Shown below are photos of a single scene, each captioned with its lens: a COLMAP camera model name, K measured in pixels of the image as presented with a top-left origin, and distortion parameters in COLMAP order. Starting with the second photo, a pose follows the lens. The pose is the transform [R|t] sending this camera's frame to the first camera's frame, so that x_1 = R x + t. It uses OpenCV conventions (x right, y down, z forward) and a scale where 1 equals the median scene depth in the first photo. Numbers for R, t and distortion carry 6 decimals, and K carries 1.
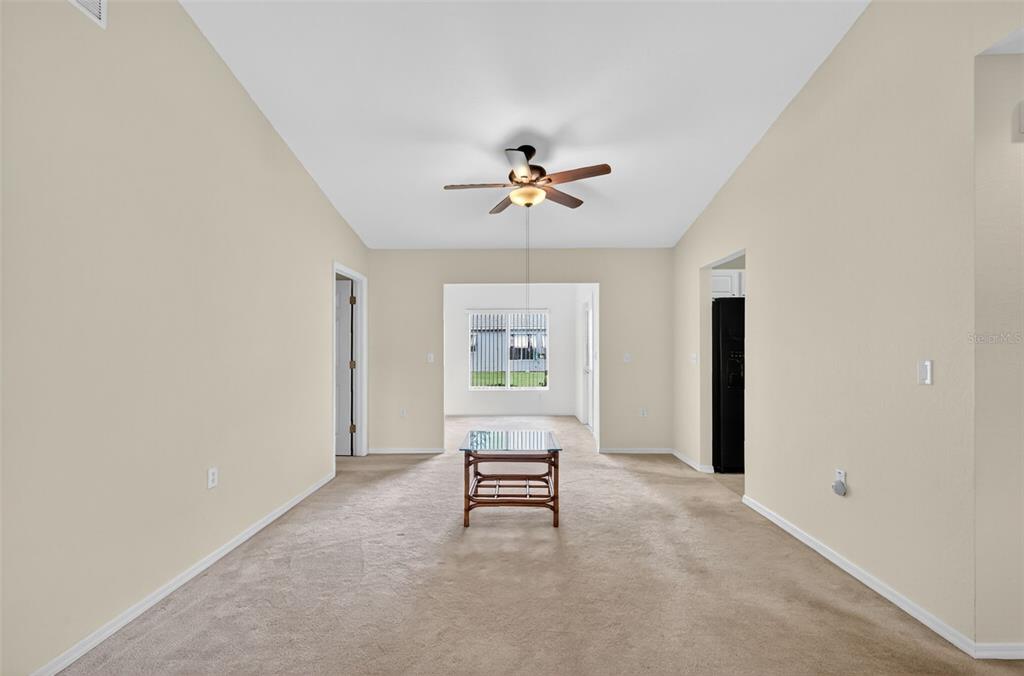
lens RADIAL K [[449.7, 0, 514.0], [0, 449.7, 345.1], [0, 0, 1]] dist [-0.002925, -0.000569]
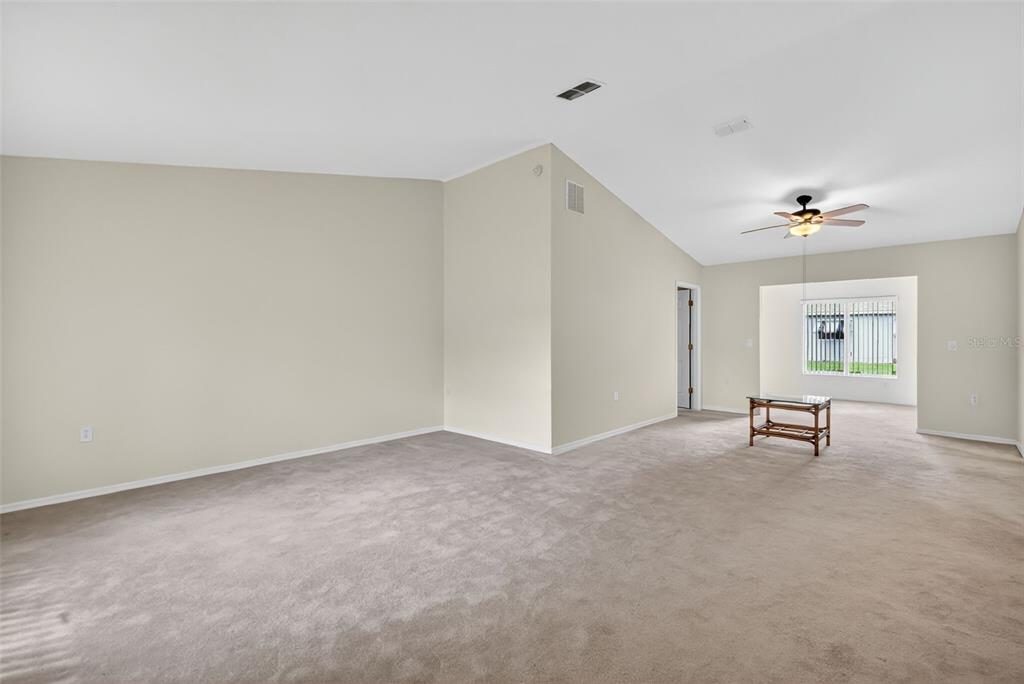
lens RADIAL K [[451.5, 0, 515.9], [0, 451.5, 332.9], [0, 0, 1]] dist [0.003037, -0.001924]
pose [[0.726349, 0.000278, -0.687326, 0.283717], [0.001780, 0.999996, 0.002285, -0.006009], [0.687324, -0.002883, 0.726345, -0.546525]]
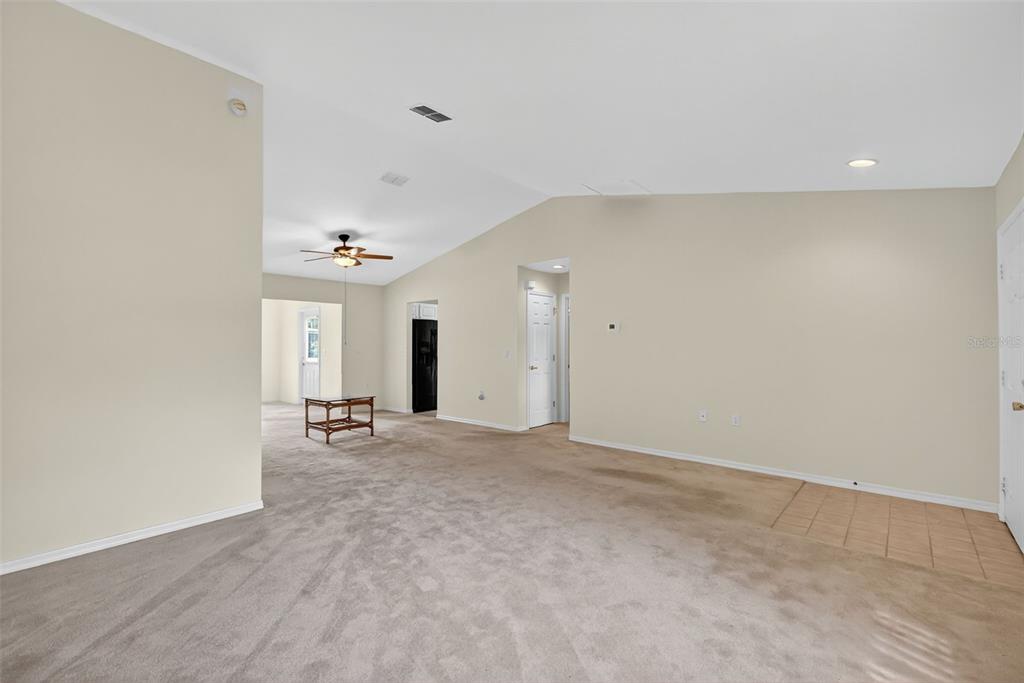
lens RADIAL K [[451.5, 0, 510.6], [0, 451.5, 341.9], [0, 0, 1]] dist [0.003037, -0.001924]
pose [[0.652206, 0.005040, 0.758025, -0.733425], [-0.001154, 0.999983, -0.005656, -0.000831], [-0.758040, 0.002815, 0.652201, -0.550345]]
